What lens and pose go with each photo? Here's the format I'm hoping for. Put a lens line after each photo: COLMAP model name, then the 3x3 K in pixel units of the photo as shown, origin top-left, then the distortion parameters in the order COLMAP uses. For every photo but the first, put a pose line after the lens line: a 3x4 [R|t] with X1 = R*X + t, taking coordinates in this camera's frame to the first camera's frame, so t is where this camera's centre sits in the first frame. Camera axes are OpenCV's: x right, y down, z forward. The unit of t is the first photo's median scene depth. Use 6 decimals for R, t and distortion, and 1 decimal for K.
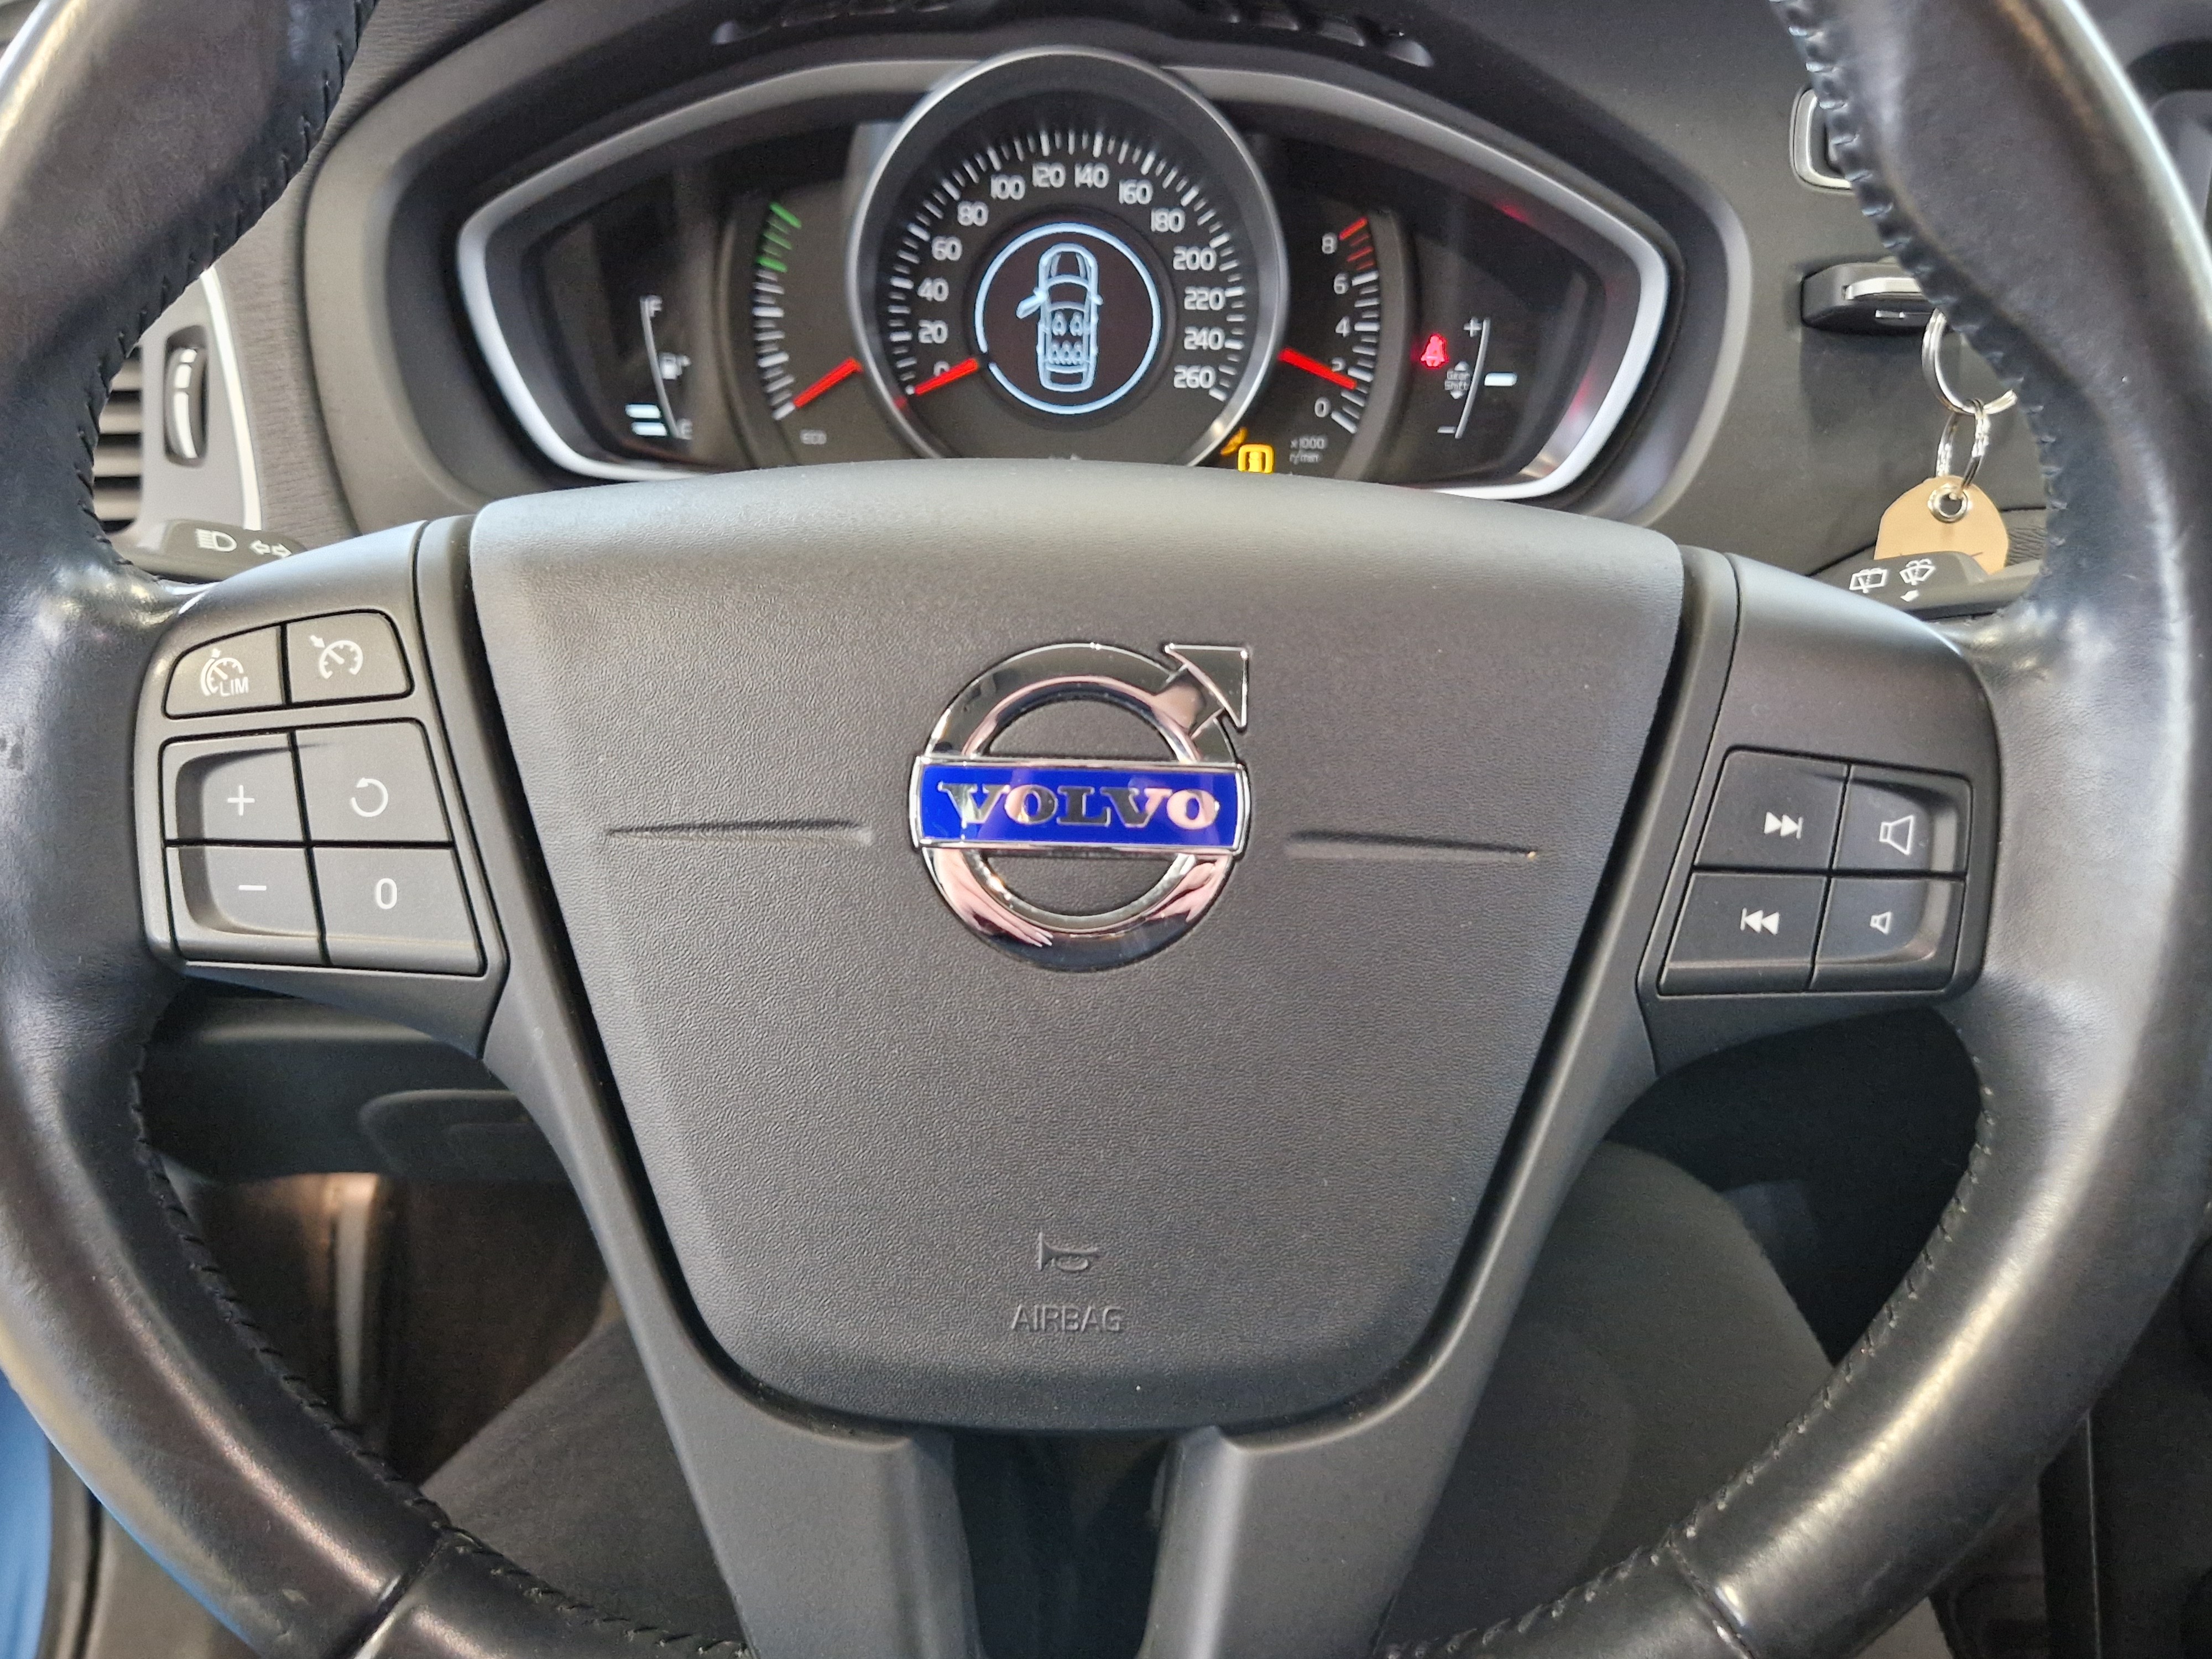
lens RADIAL K [[2053.5, 0, 1137.0], [0, 2053.5, 841.3], [0, 0, 1]] dist [0.042427, -0.006932]
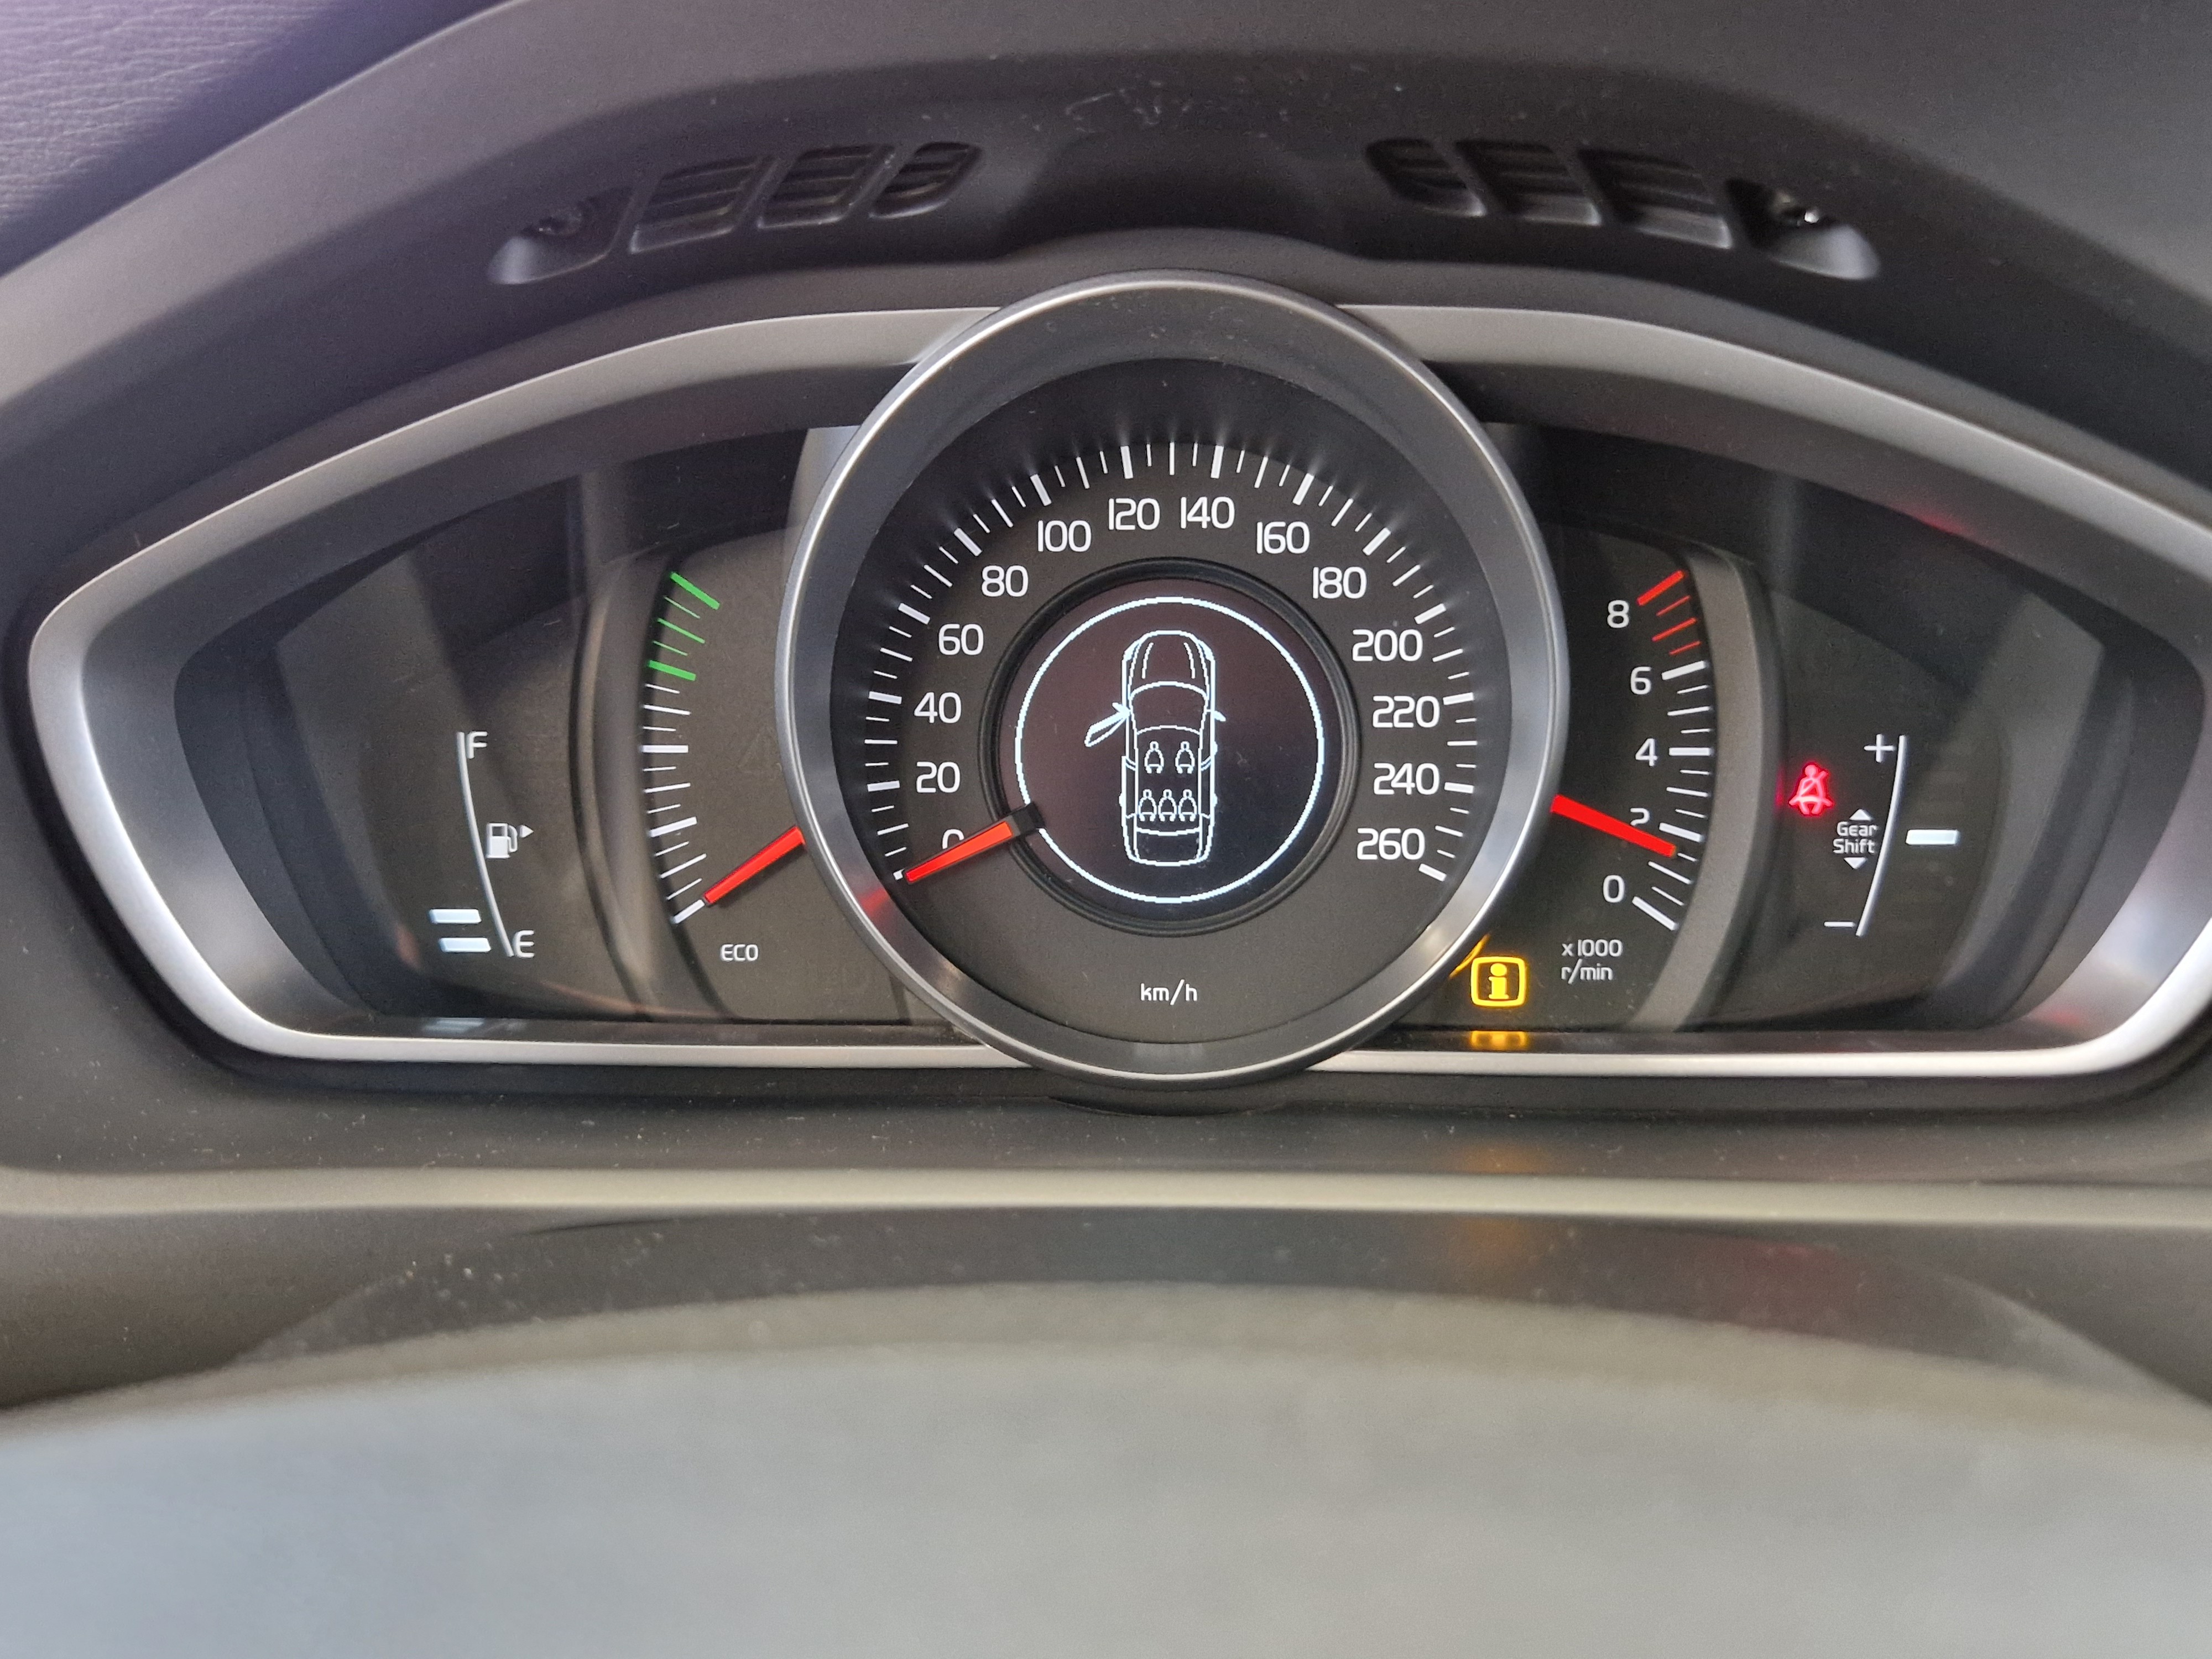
lens RADIAL K [[2053.5, 0, 1137.0], [0, 2053.5, 841.3], [0, 0, 1]] dist [0.042427, -0.006932]
pose [[0.998307, -0.018450, -0.055160, -0.011321], [0.008722, 0.985119, -0.171654, -0.129430], [0.057506, 0.170882, 0.983612, 0.436341]]
